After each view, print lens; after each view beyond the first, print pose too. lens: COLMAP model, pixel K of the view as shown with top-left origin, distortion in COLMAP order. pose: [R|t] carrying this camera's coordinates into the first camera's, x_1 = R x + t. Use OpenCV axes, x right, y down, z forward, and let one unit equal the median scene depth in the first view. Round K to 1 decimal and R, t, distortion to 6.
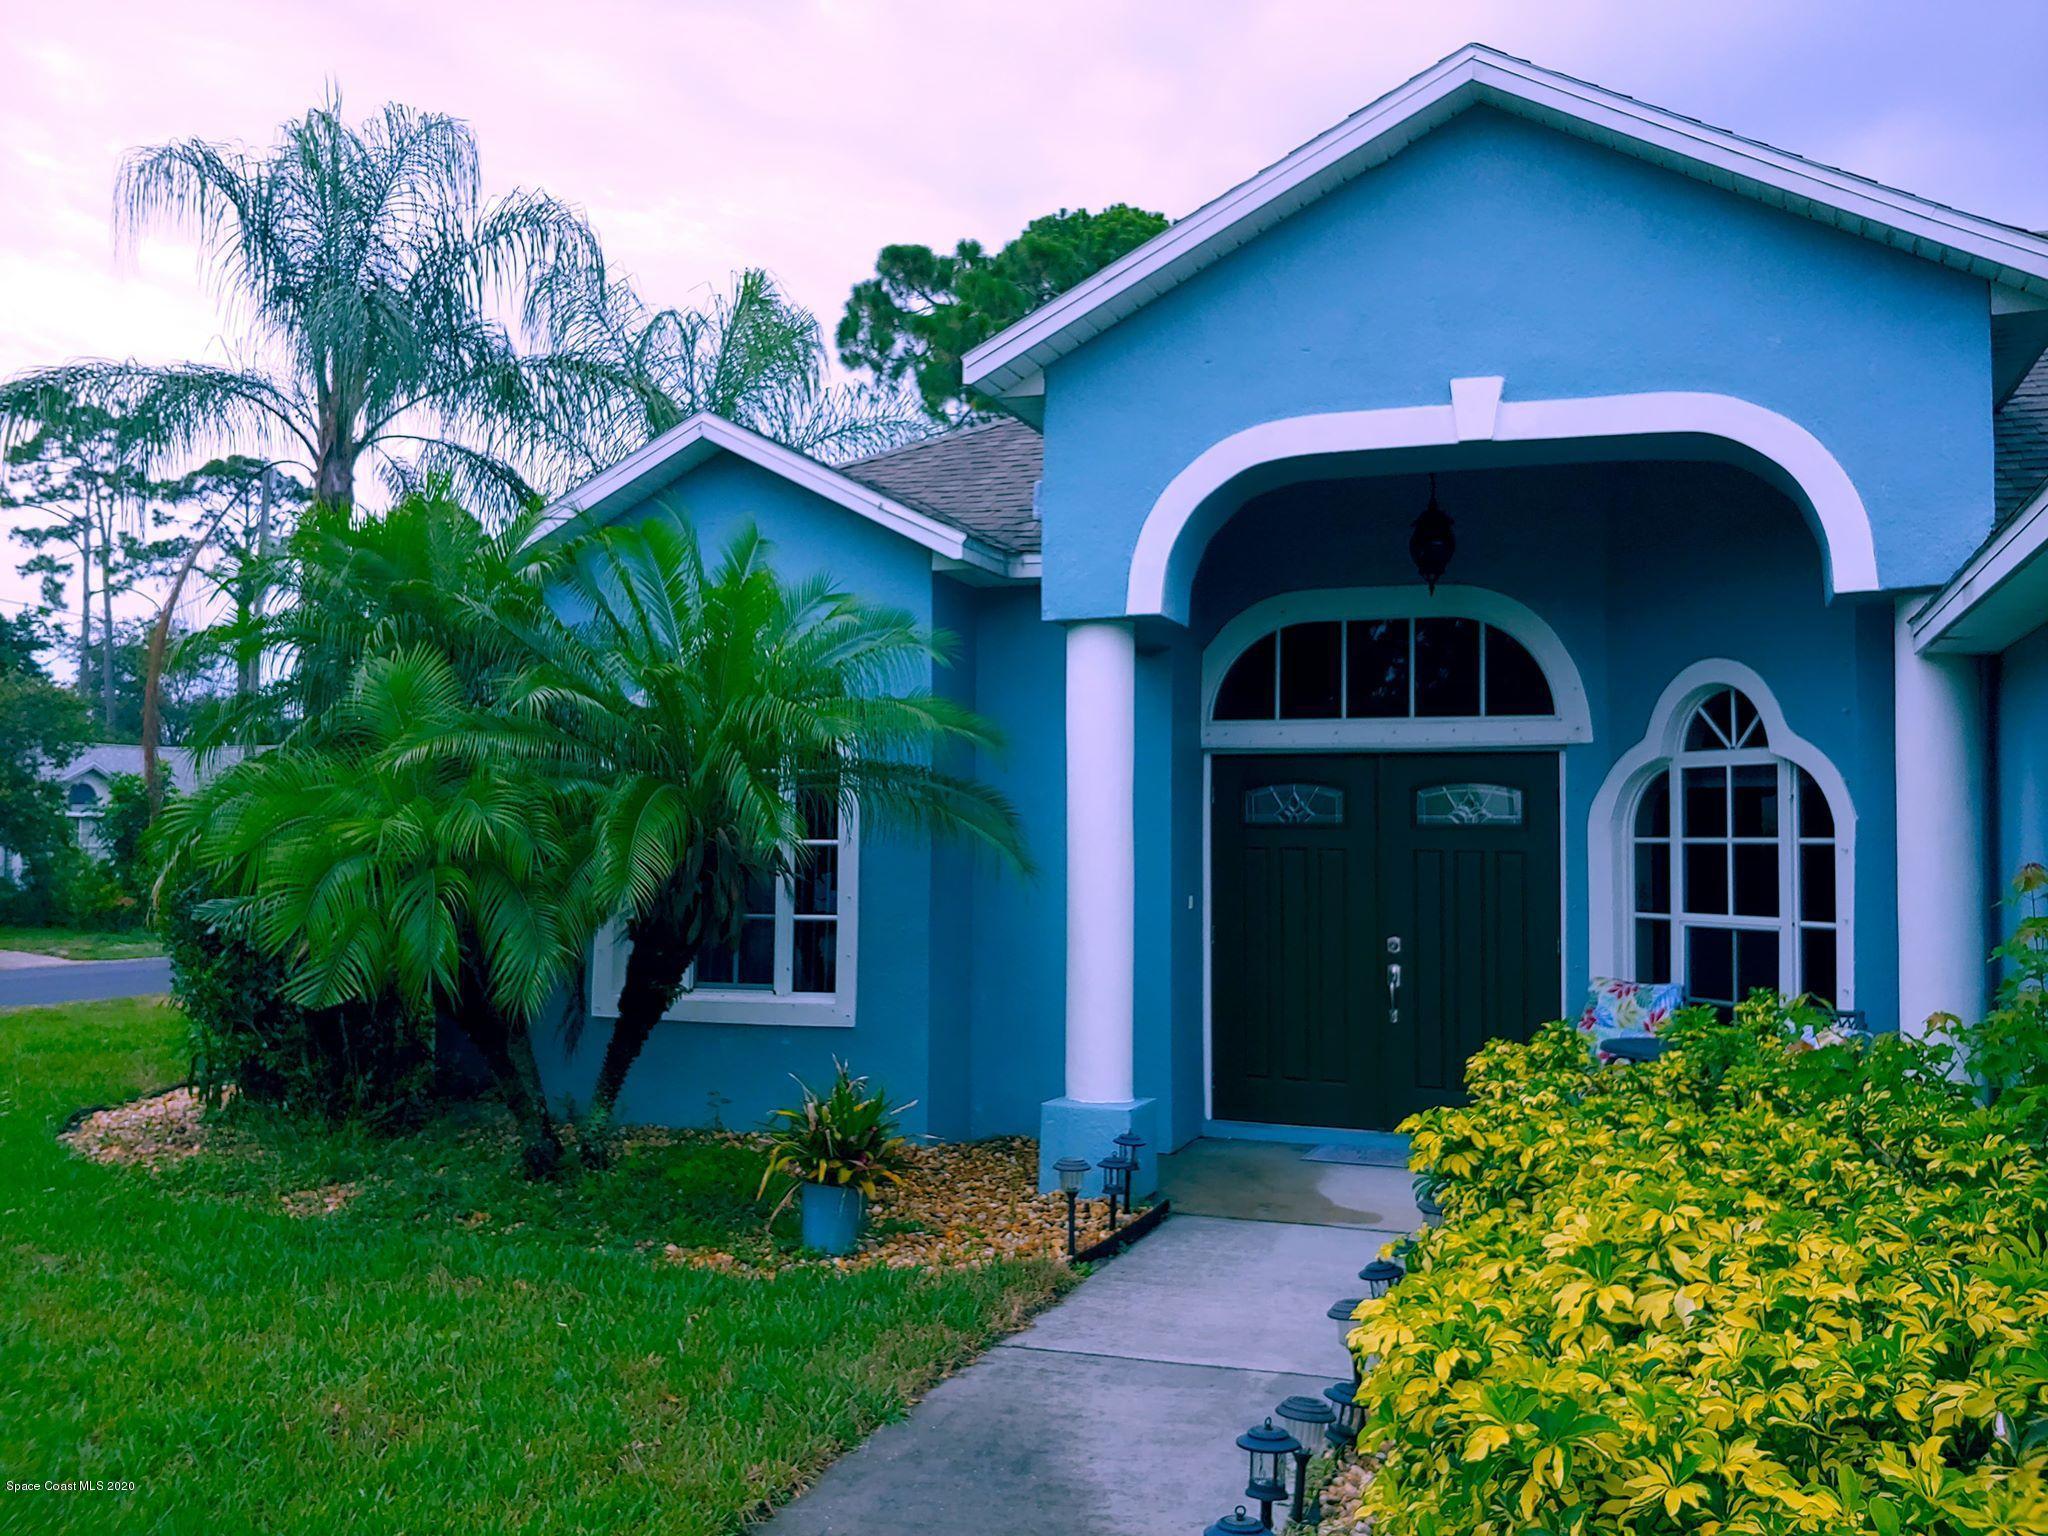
lens RADIAL K [[1803.3, 0, 1024.0], [0, 1803.3, 768.0], [0, 0, 1]] dist [0.120634, -0.248212]
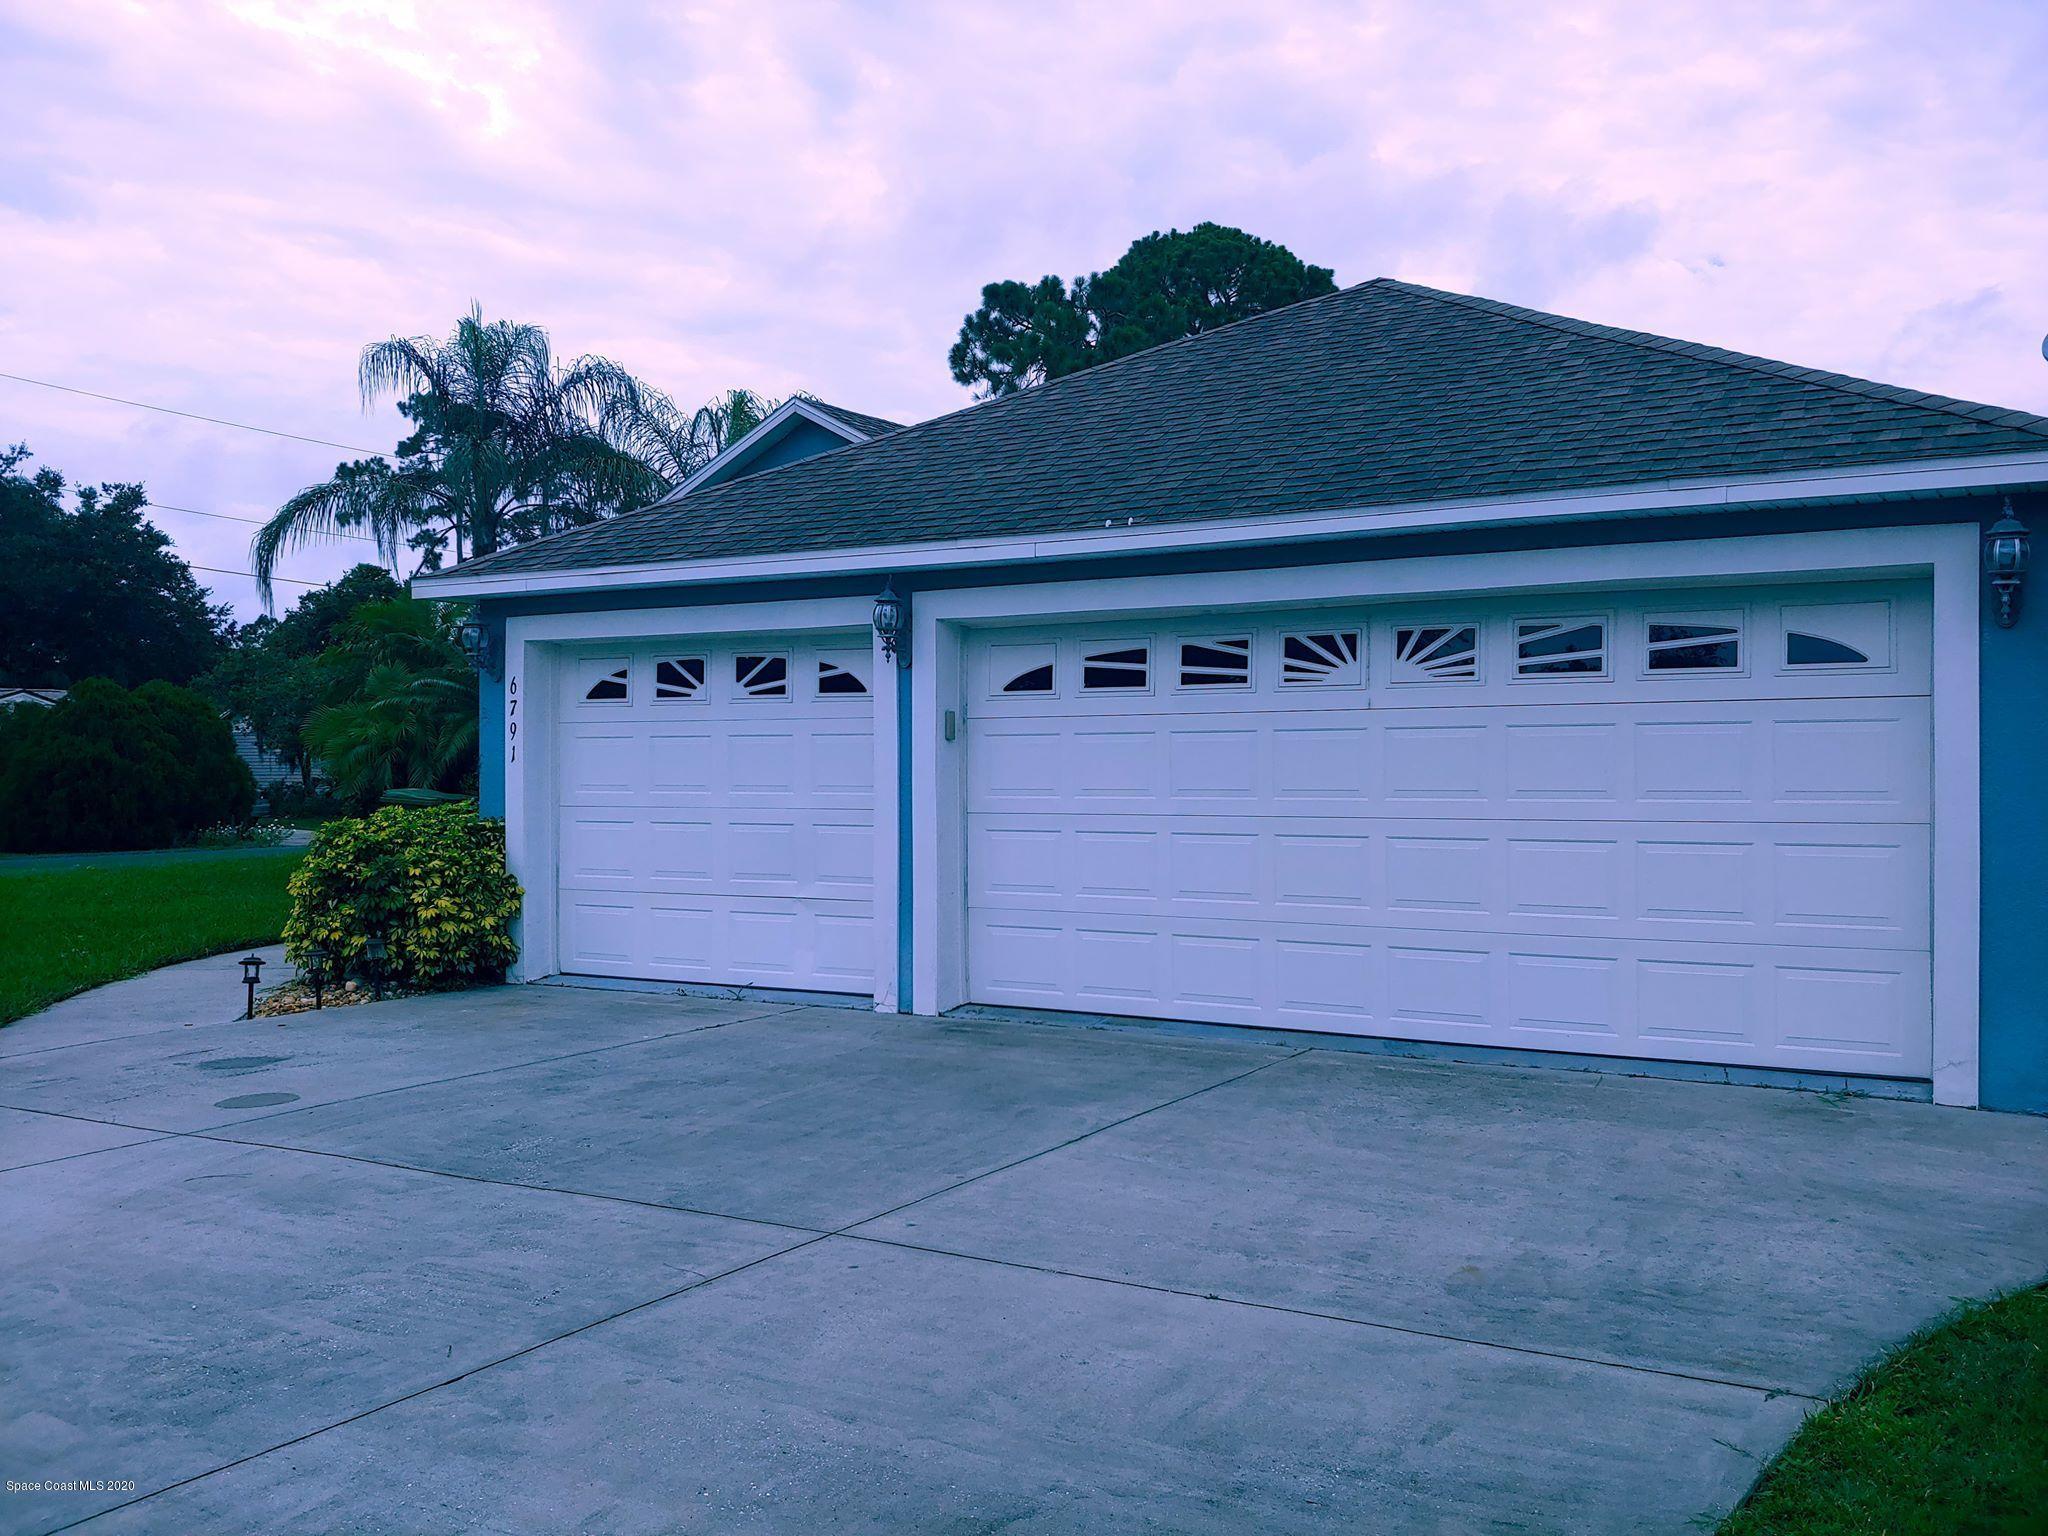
lens RADIAL K [[1803.3, 0, 1024.0], [0, 1803.3, 768.0], [0, 0, 1]] dist [0.120634, -0.248212]
pose [[0.979982, -0.008444, -0.198905, 0.196710], [0.016931, 0.999015, 0.041007, -0.001232], [0.198363, -0.043554, 0.979160, -0.249516]]
